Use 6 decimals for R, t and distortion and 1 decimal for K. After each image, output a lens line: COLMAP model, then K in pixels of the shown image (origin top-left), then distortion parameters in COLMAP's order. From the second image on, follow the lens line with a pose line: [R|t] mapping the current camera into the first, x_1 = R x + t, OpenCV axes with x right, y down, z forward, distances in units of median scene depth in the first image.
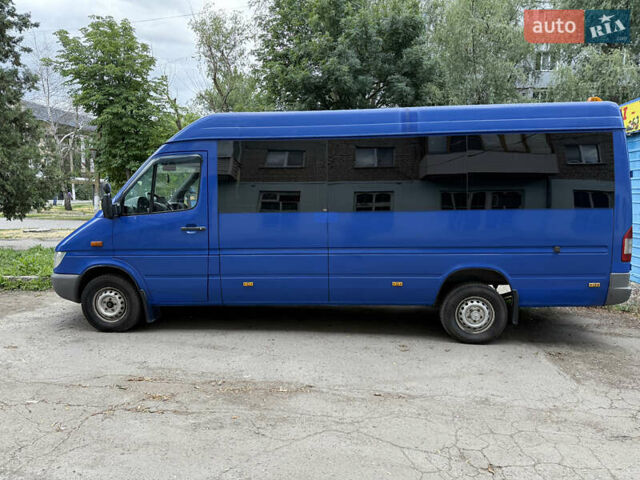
lens RADIAL K [[445.3, 0, 320.0], [0, 445.3, 240.0], [0, 0, 1]] dist [0.003996, 0.000001]
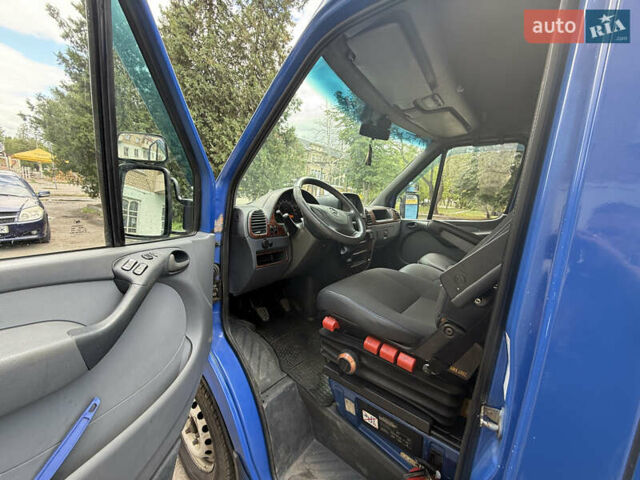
lens RADIAL K [[253.4, 0, 320.0], [0, 253.4, 240.0], [0, 0, 1]] dist [0.001240, 0.000025]
pose [[0.828699, 0.161750, -0.535813, -0.117171], [-0.133438, 0.986822, 0.091522, -0.035356], [0.543556, -0.004346, 0.839362, 0.387184]]
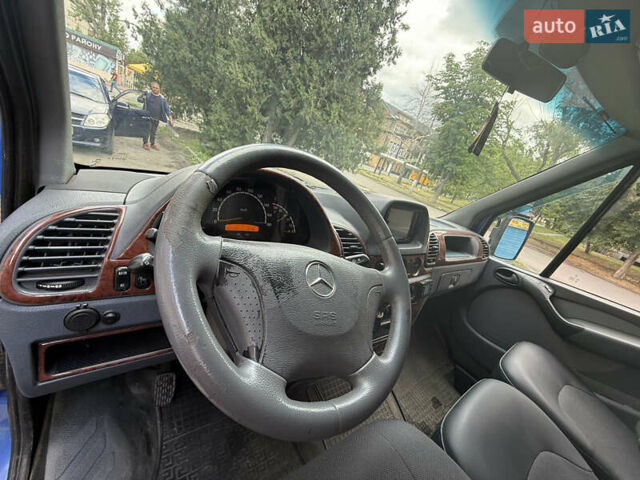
lens RADIAL K [[253.4, 0, 320.0], [0, 253.4, 240.0], [0, 0, 1]] dist [0.001240, 0.000025]
pose [[0.614100, 0.452814, -0.646405, -0.153156], [-0.378619, 0.887661, 0.262120, -0.051621], [0.692480, 0.083773, 0.716557, 0.457314]]
